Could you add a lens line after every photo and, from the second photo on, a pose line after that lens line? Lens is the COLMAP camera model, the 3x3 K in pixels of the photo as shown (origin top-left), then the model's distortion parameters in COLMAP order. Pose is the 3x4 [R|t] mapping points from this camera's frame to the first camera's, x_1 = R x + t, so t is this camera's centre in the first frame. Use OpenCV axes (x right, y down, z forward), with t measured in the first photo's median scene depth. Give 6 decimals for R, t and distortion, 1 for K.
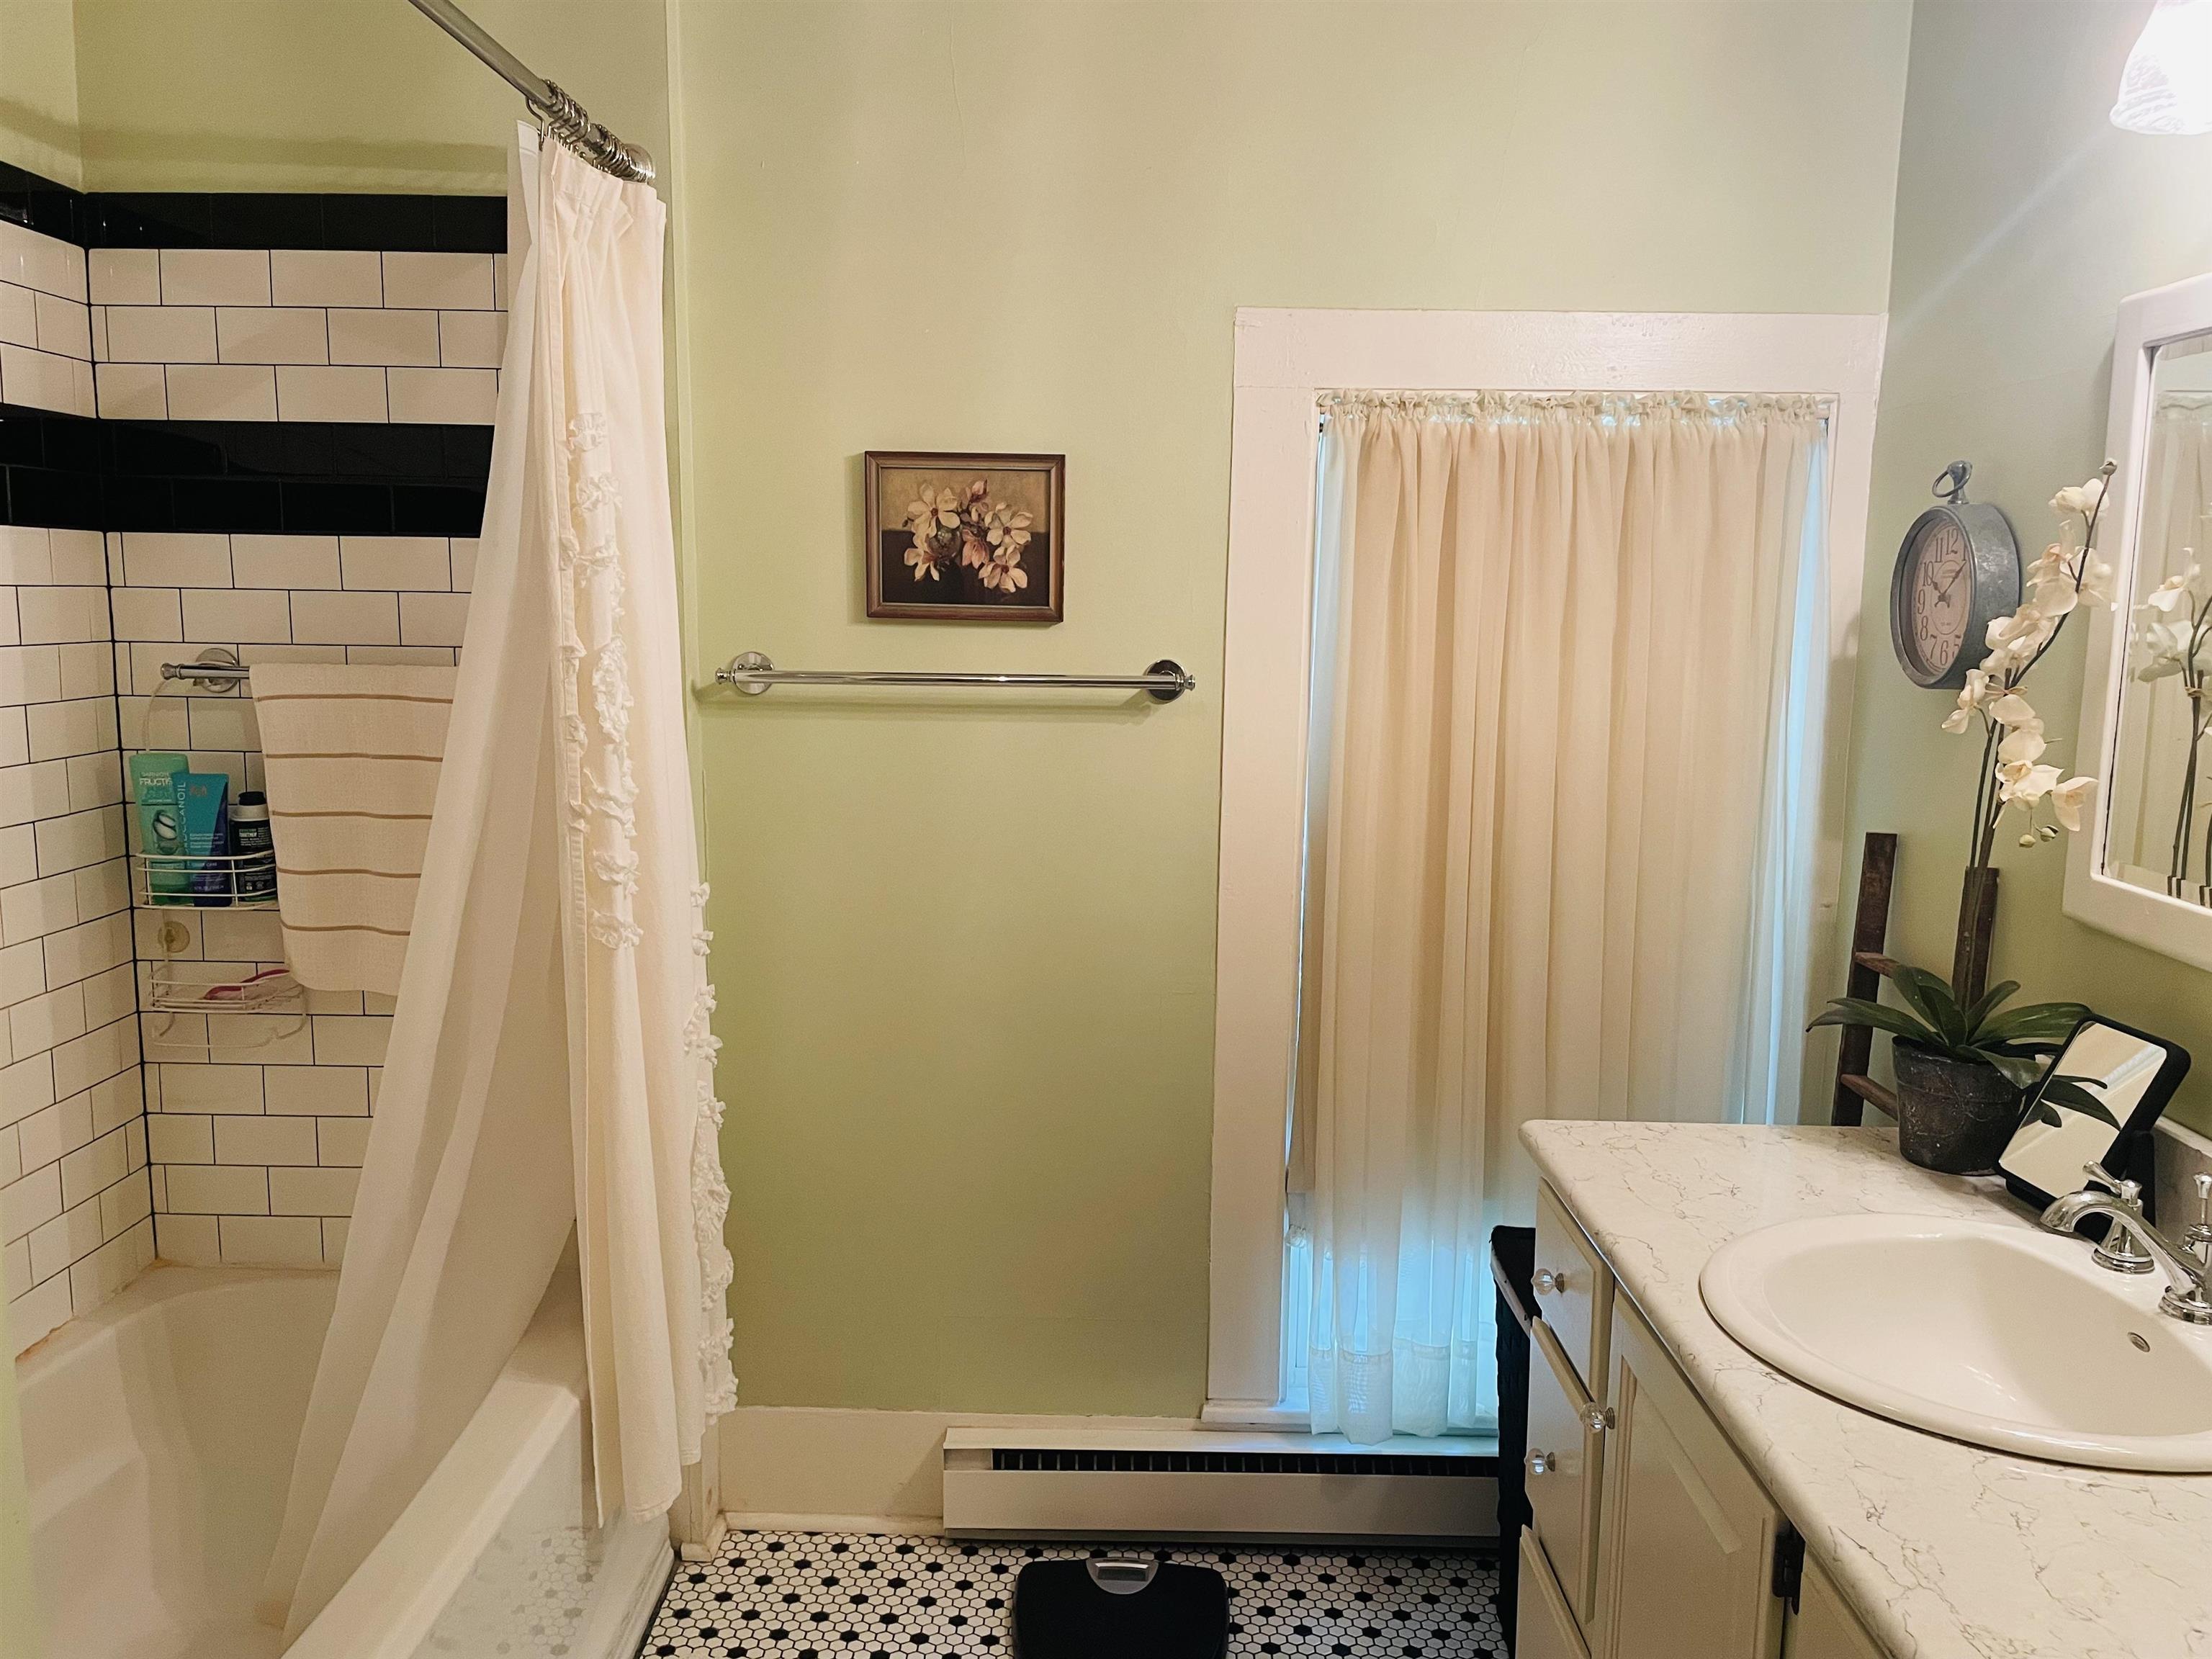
lens RADIAL K [[1661.9, 0, 1101.0], [0, 1661.9, 826.3], [0, 0, 1]] dist [0.083724, -0.117615]
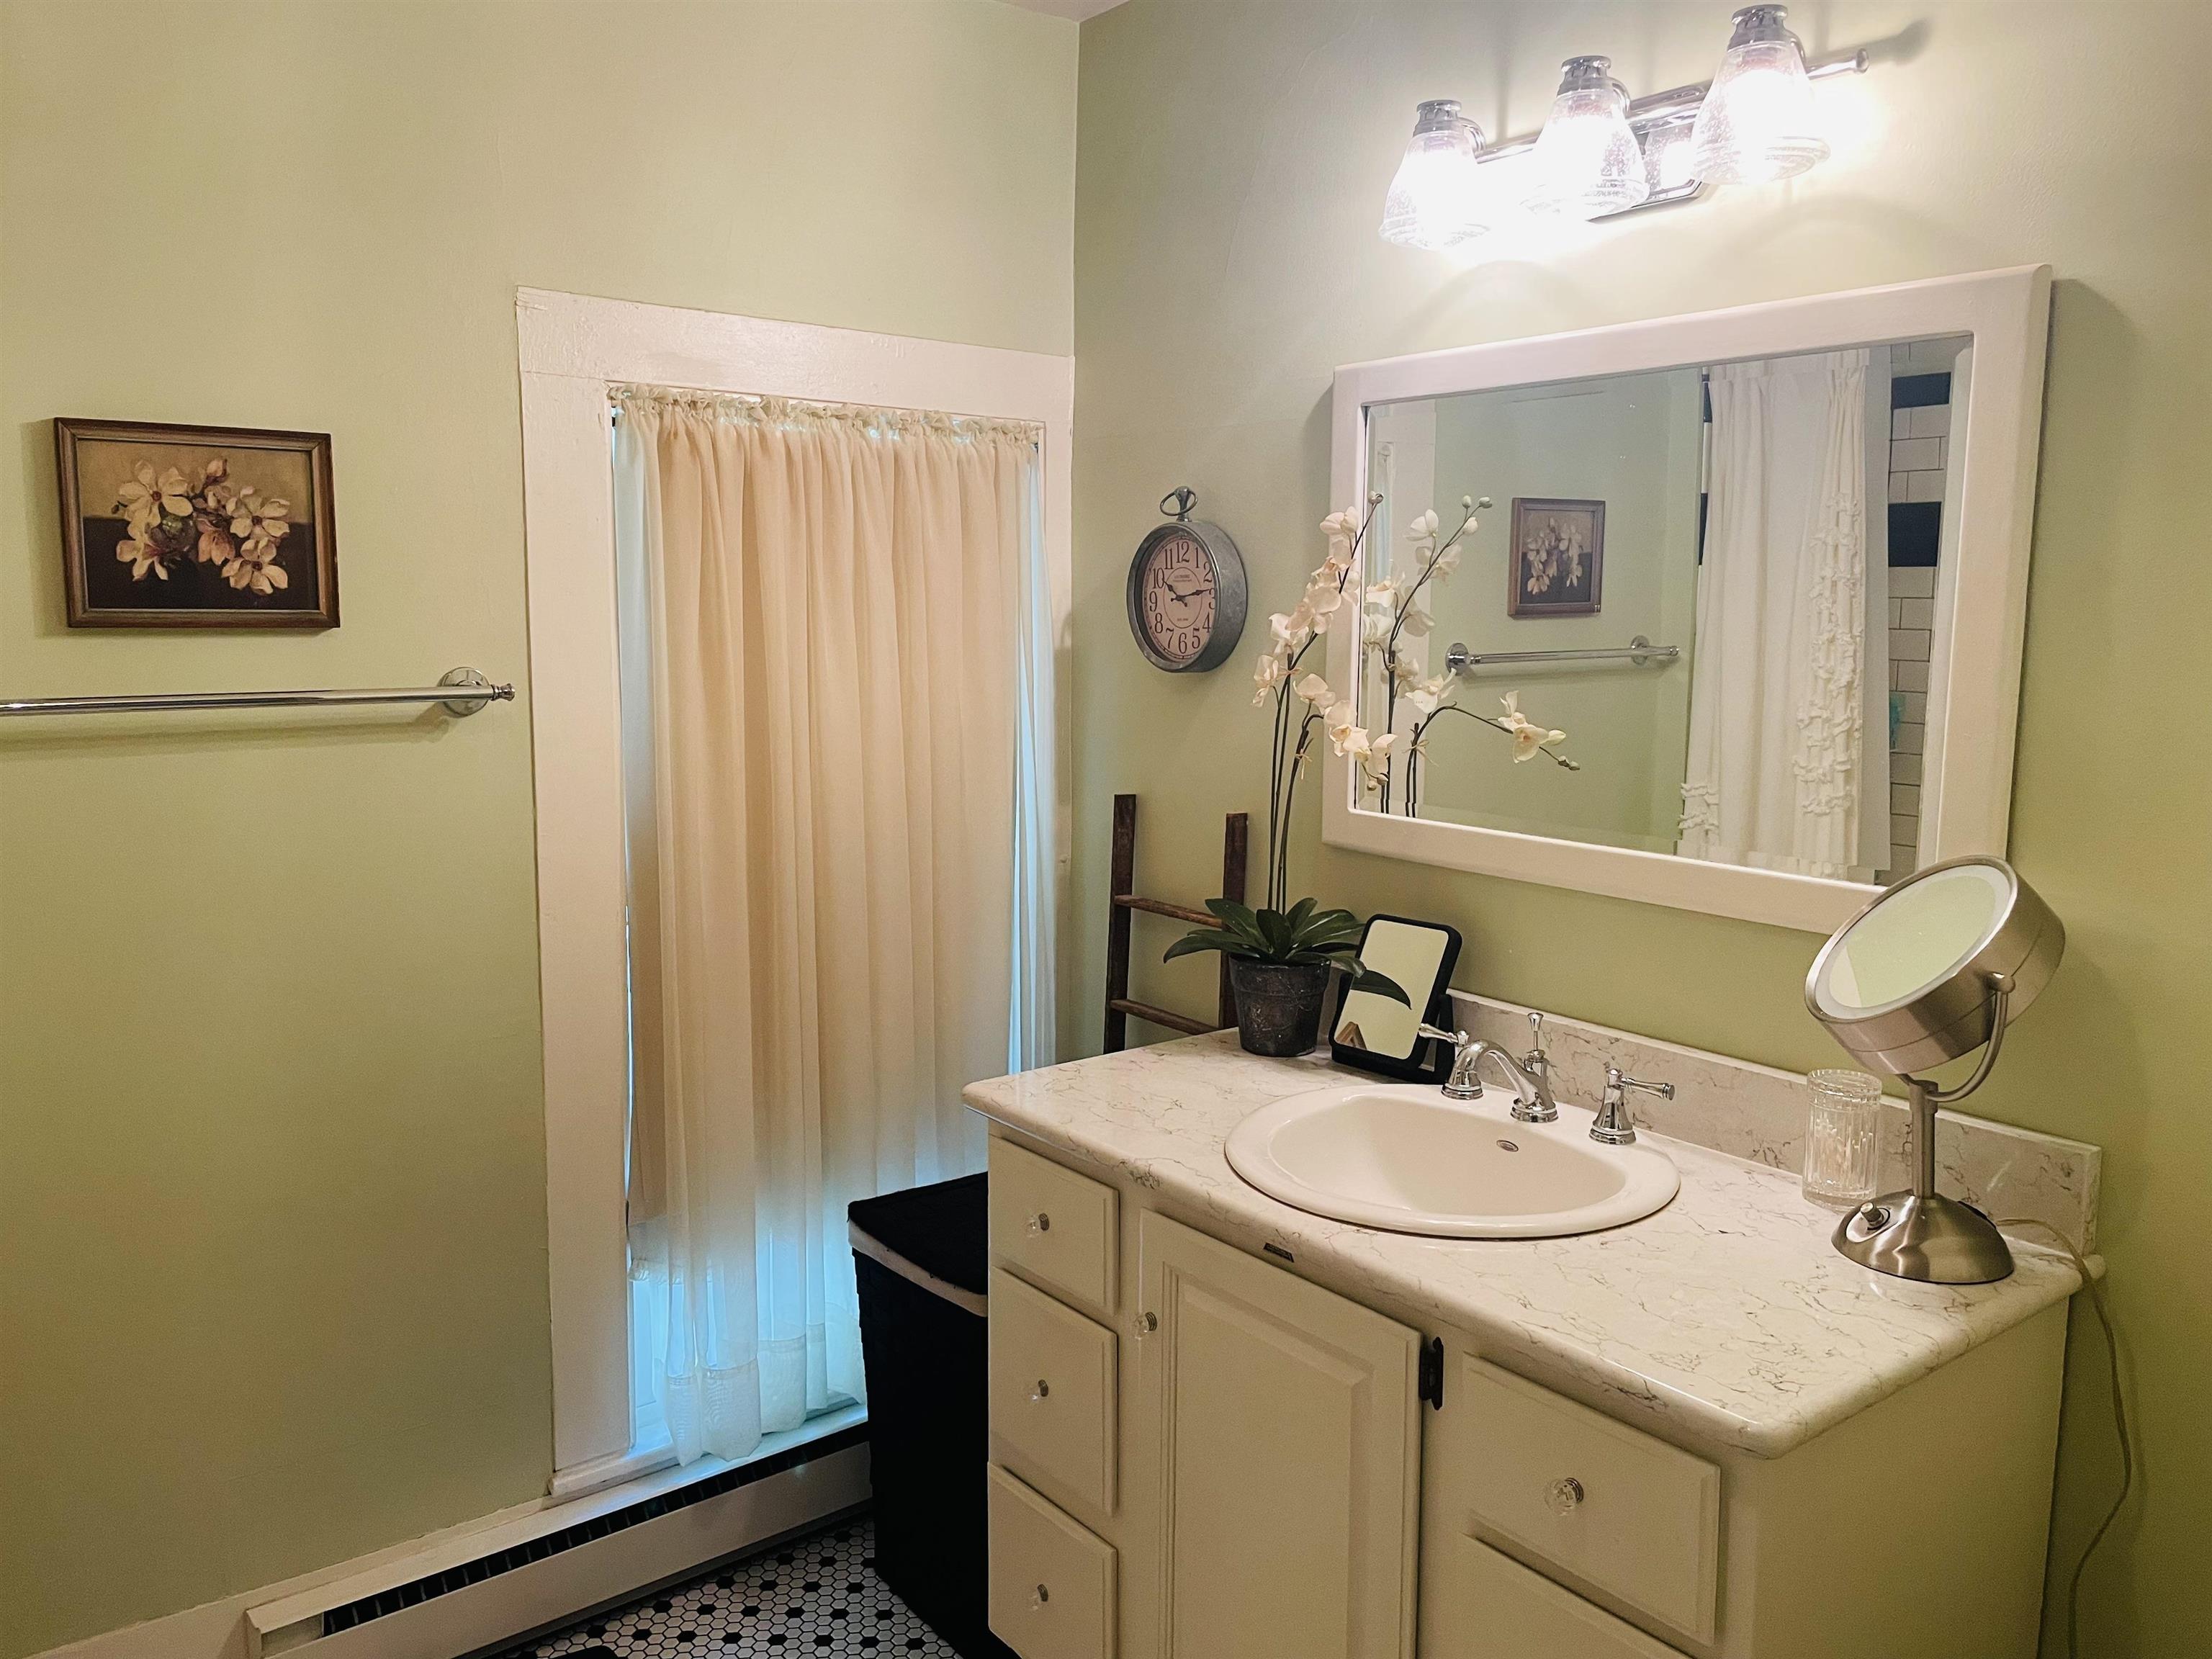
lens RADIAL K [[1667.5, 0, 1108.8], [0, 1667.5, 796.7], [0, 0, 1]] dist [0.086209, -0.118515]
pose [[0.776420, -0.083371, 0.624677, -0.267074], [0.091858, 0.995596, 0.018704, -0.016337], [-0.623486, 0.042860, 0.780659, 0.078292]]
